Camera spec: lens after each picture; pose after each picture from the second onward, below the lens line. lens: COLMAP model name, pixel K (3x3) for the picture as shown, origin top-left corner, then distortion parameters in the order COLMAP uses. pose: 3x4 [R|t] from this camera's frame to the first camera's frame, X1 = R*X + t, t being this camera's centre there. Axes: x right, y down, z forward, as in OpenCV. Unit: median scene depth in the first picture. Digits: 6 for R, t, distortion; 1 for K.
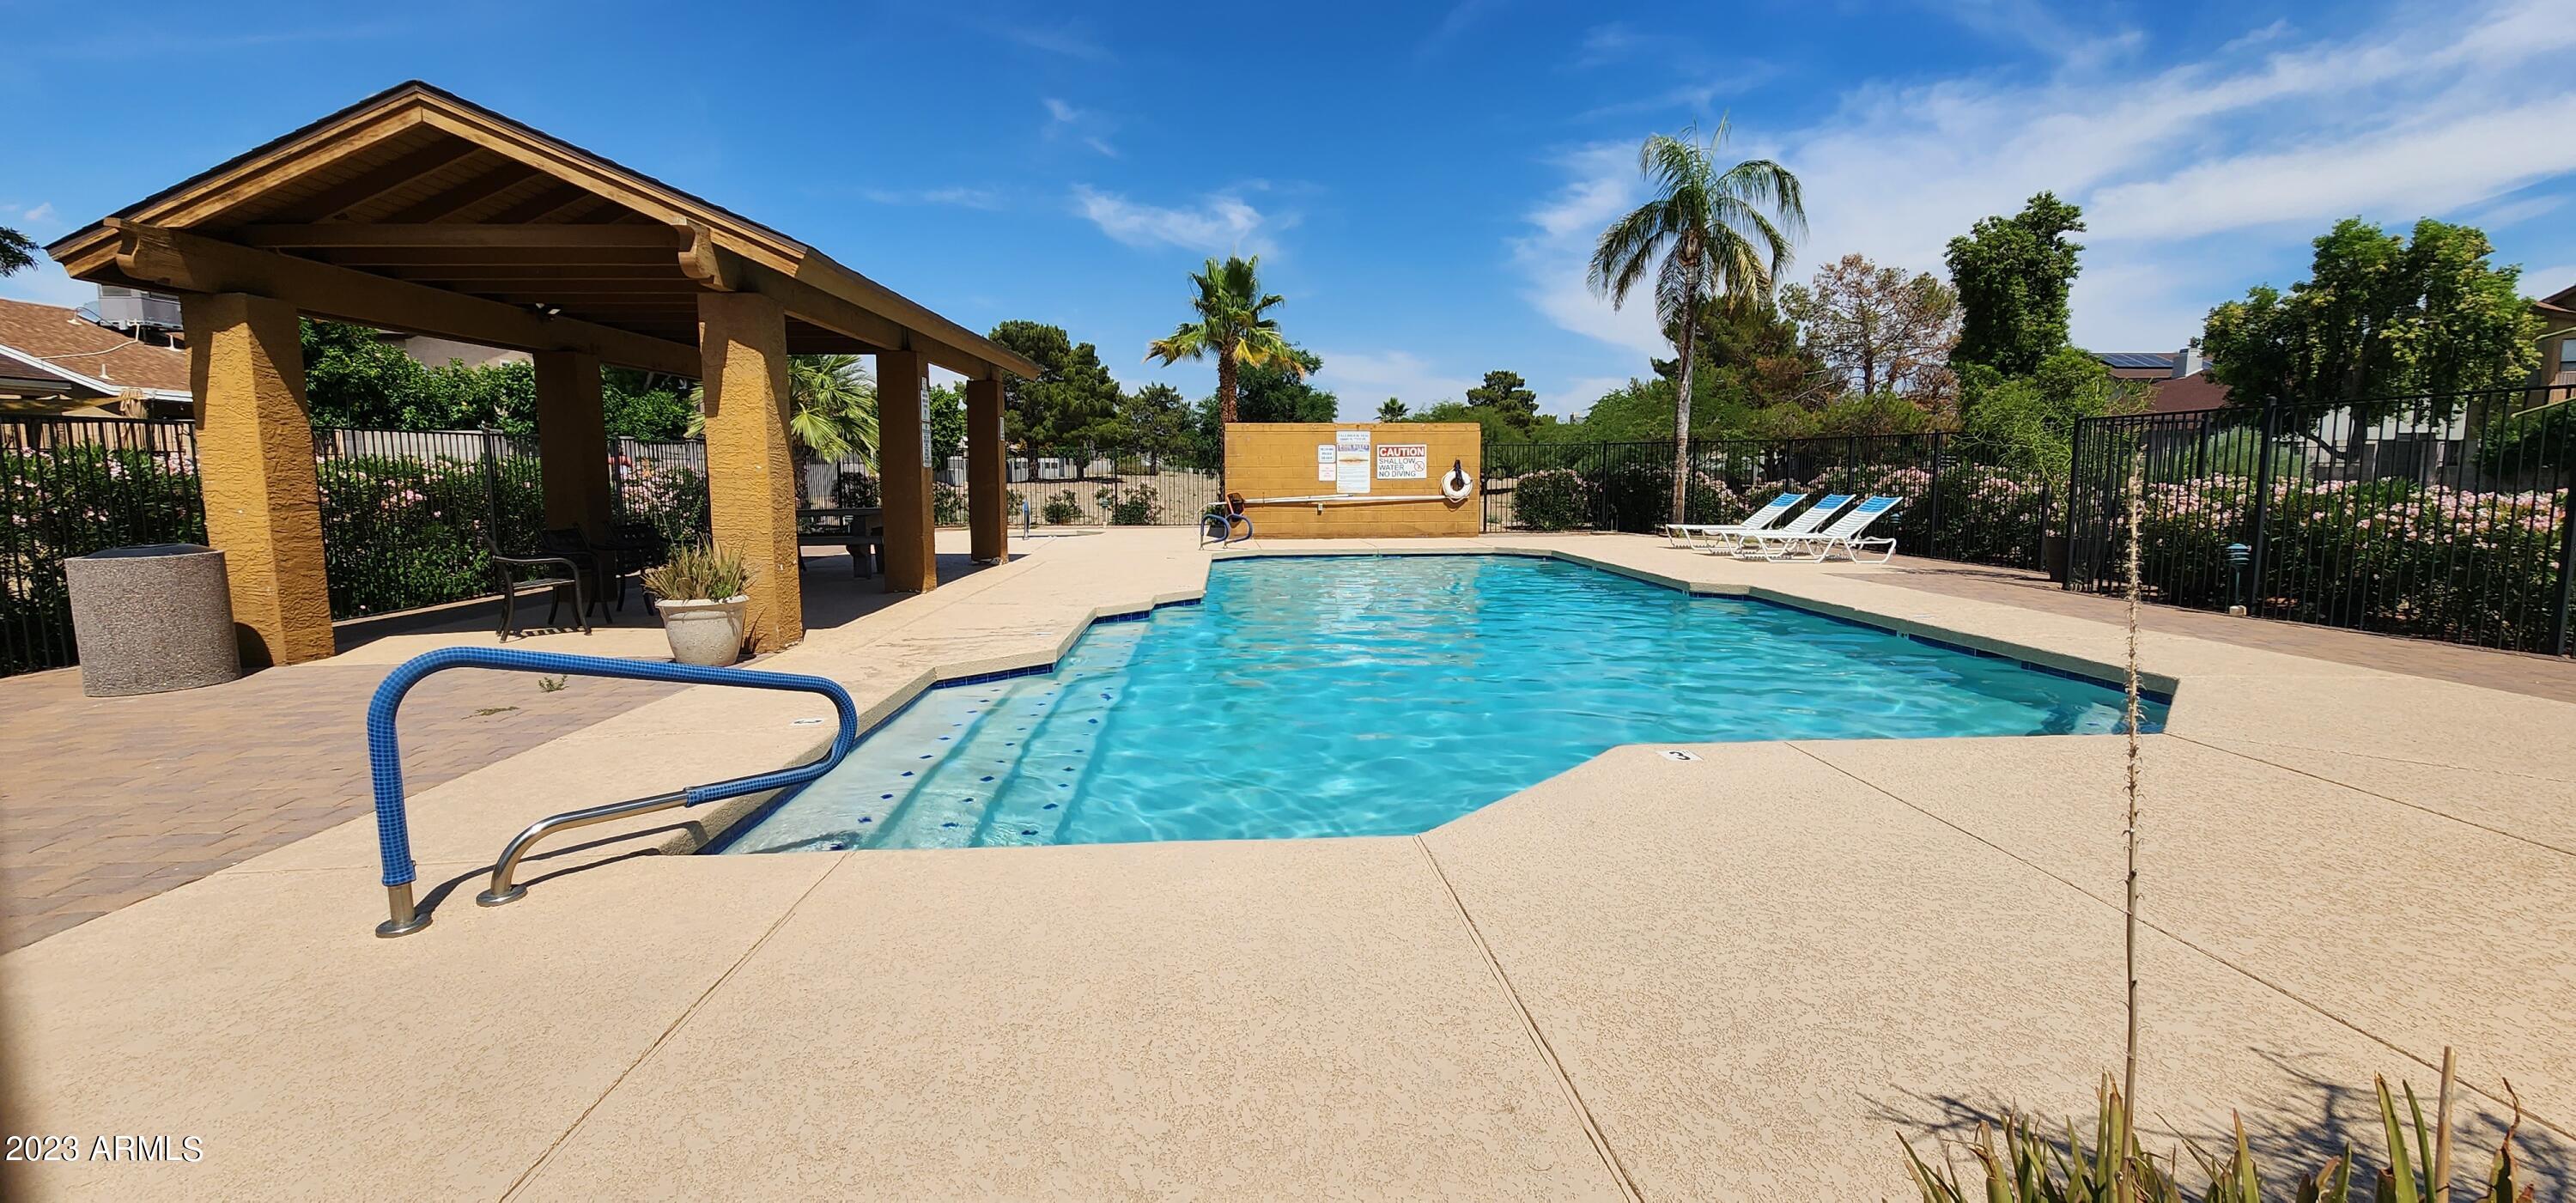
lens RADIAL K [[1072.6, 0, 1272.4], [0, 1072.6, 611.6], [0, 0, 1]] dist [-0.004532, -0.000720]
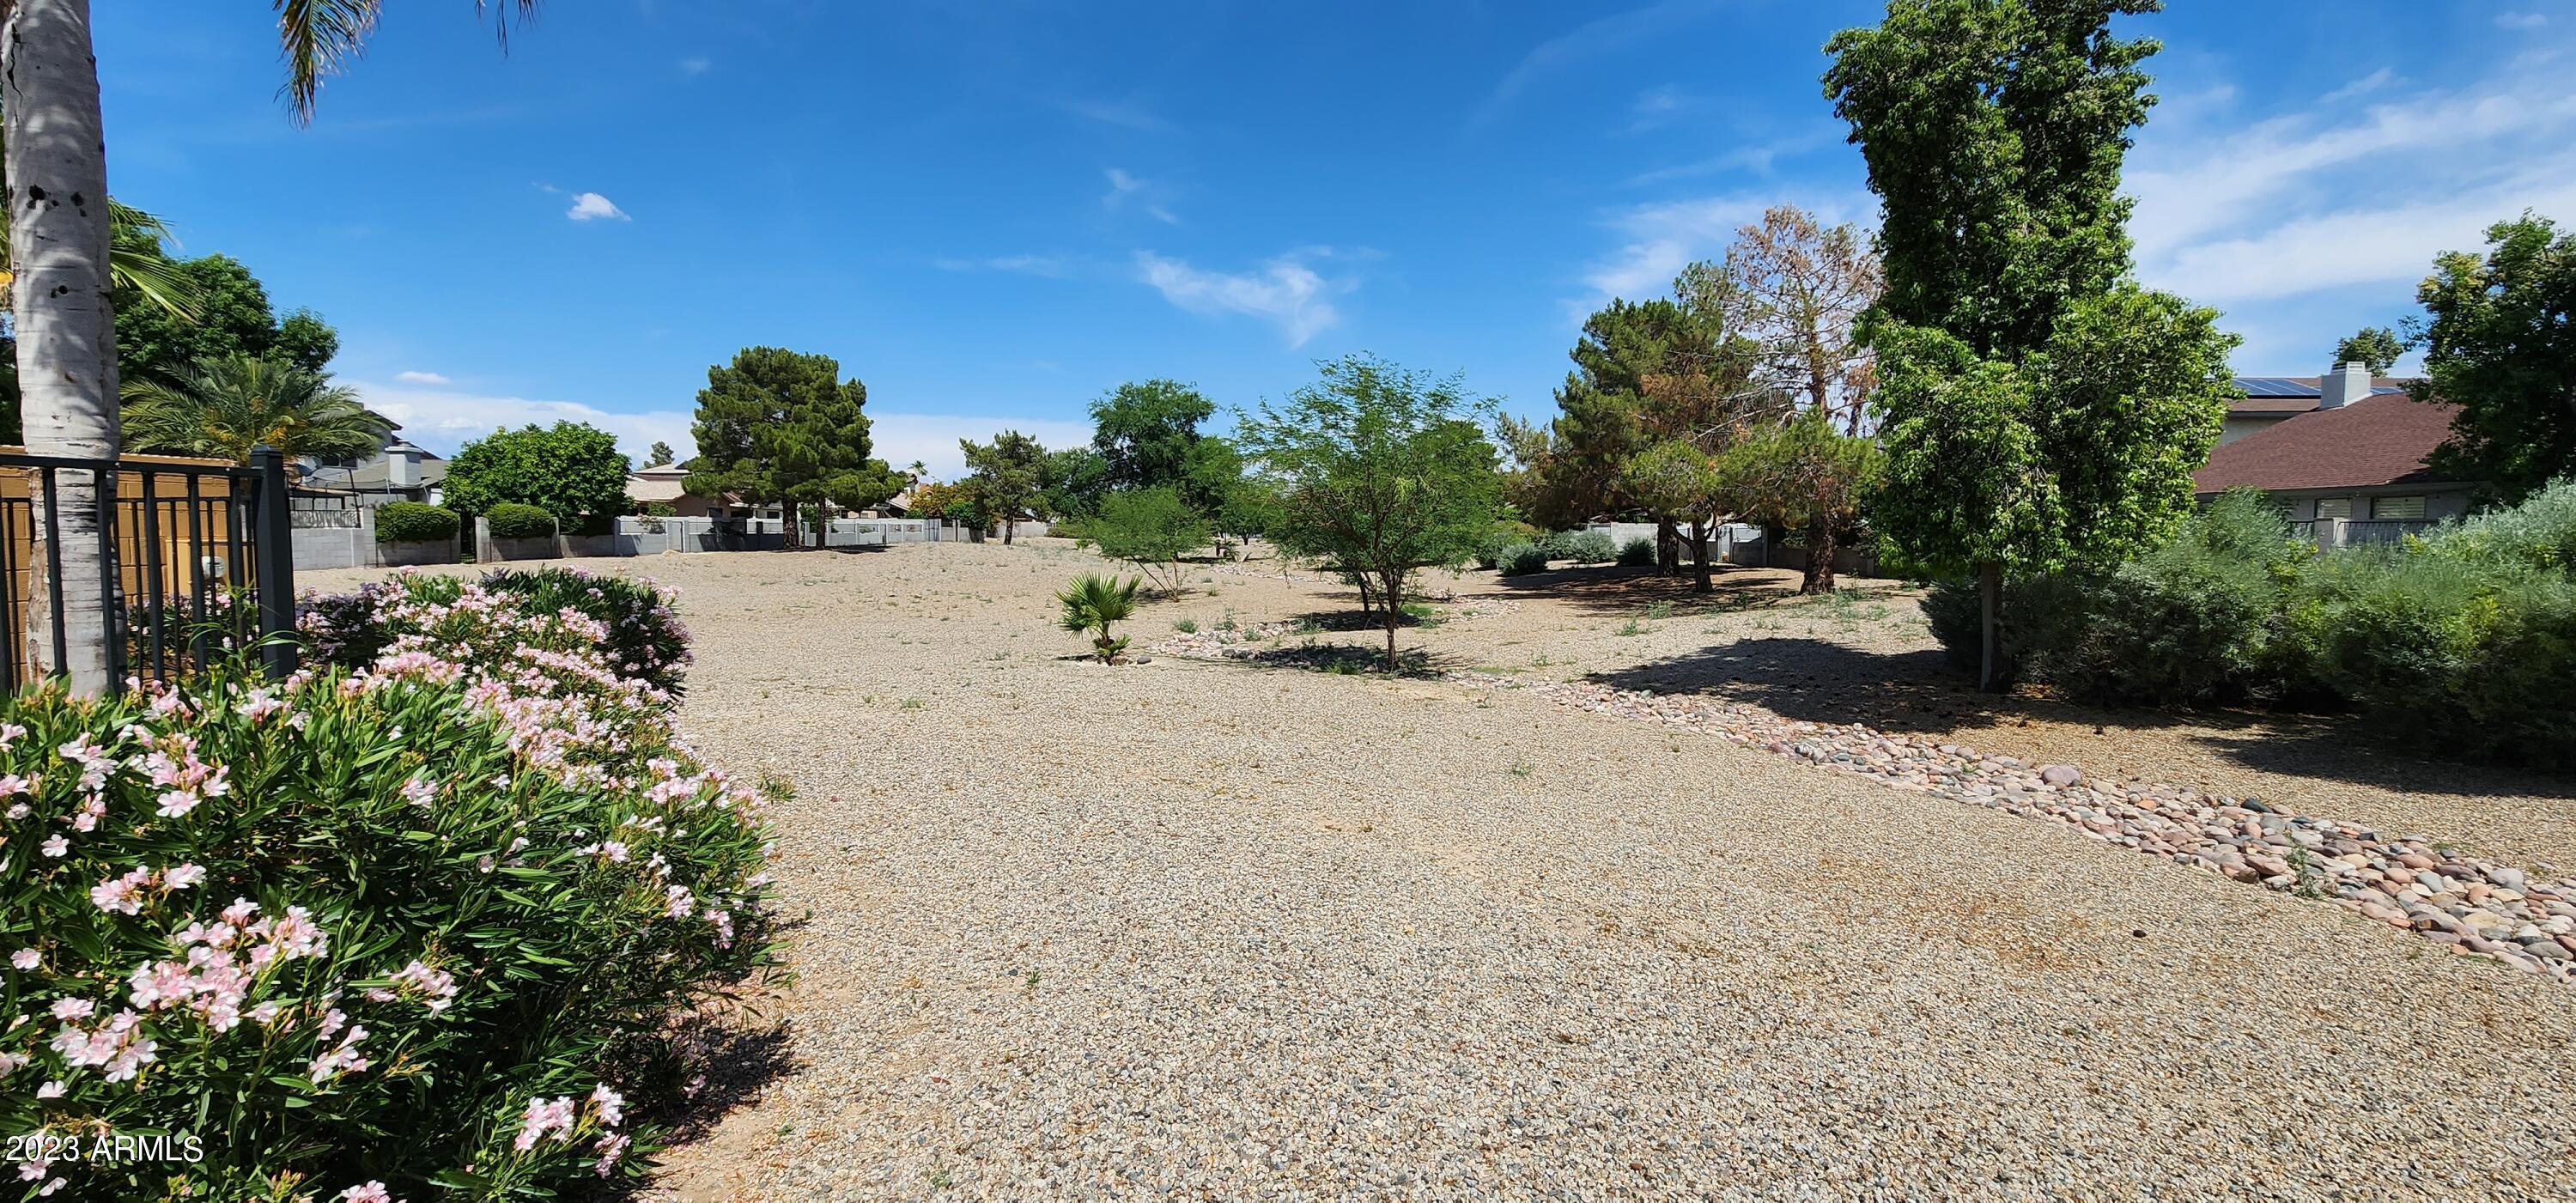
lens RADIAL K [[1072.6, 0, 1268.8], [0, 1072.6, 608.8], [0, 0, 1]] dist [-0.004532, -0.000720]
pose [[0.998103, 0.013662, -0.060026, 0.168462], [-0.017165, 0.998155, -0.058240, -0.034373], [0.059120, 0.059160, 0.996496, 0.220708]]
